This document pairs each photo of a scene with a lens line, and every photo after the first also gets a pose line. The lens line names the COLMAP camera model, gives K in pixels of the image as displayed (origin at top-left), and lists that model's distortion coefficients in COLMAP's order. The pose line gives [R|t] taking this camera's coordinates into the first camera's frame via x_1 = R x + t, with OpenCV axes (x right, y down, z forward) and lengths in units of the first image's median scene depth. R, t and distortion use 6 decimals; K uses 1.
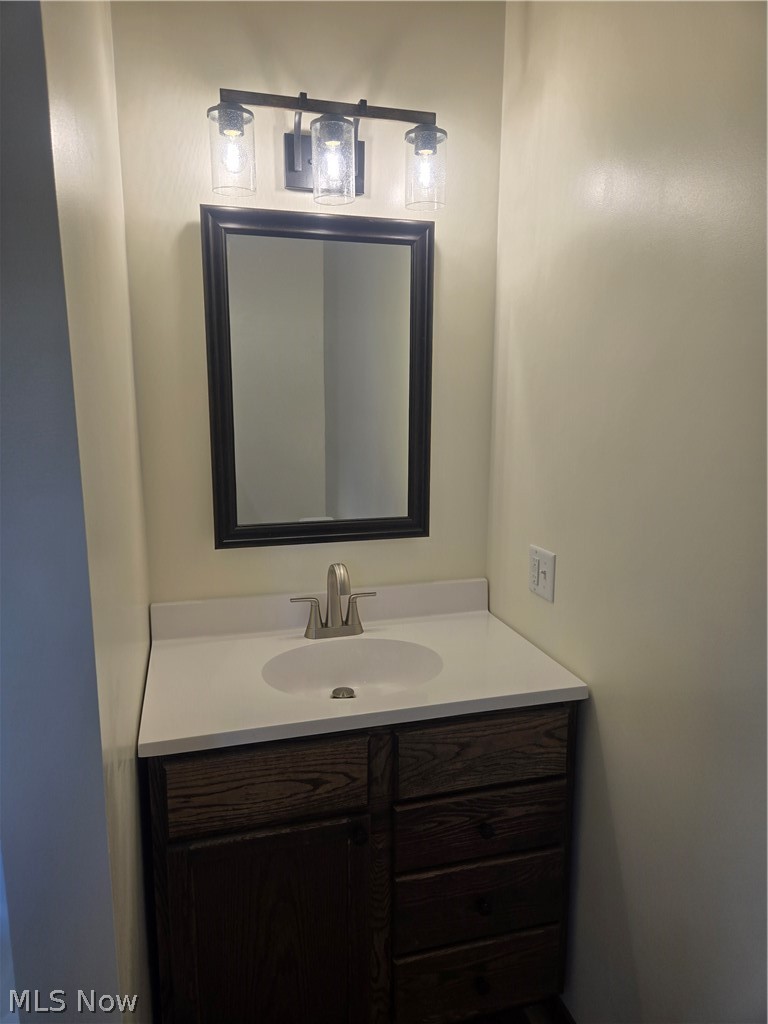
lens RADIAL K [[684.9, 0, 388.9], [0, 684.9, 516.0], [0, 0, 1]] dist [0.059888, -0.038045]
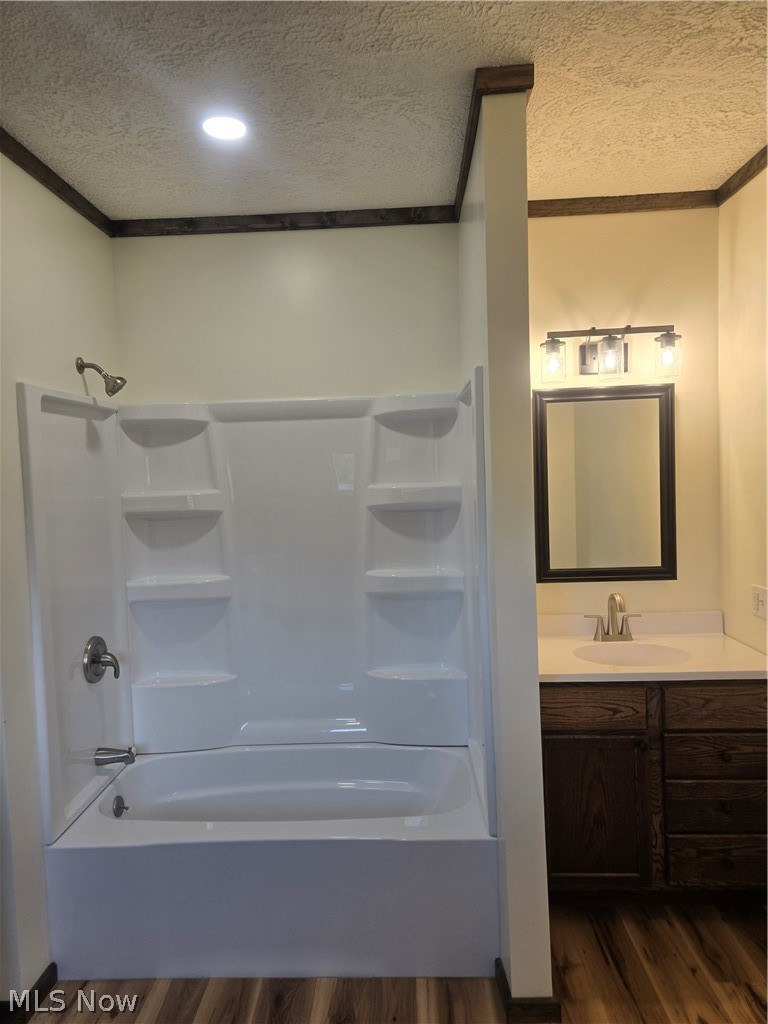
lens RADIAL K [[684.9, 0, 375.1], [0, 684.9, 504.3], [0, 0, 1]] dist [0.059888, -0.038045]
pose [[0.945106, -0.022199, -0.326008, -0.085324], [-0.019801, 0.991966, -0.124948, 0.084705], [0.326163, 0.124544, 0.937073, -0.822315]]
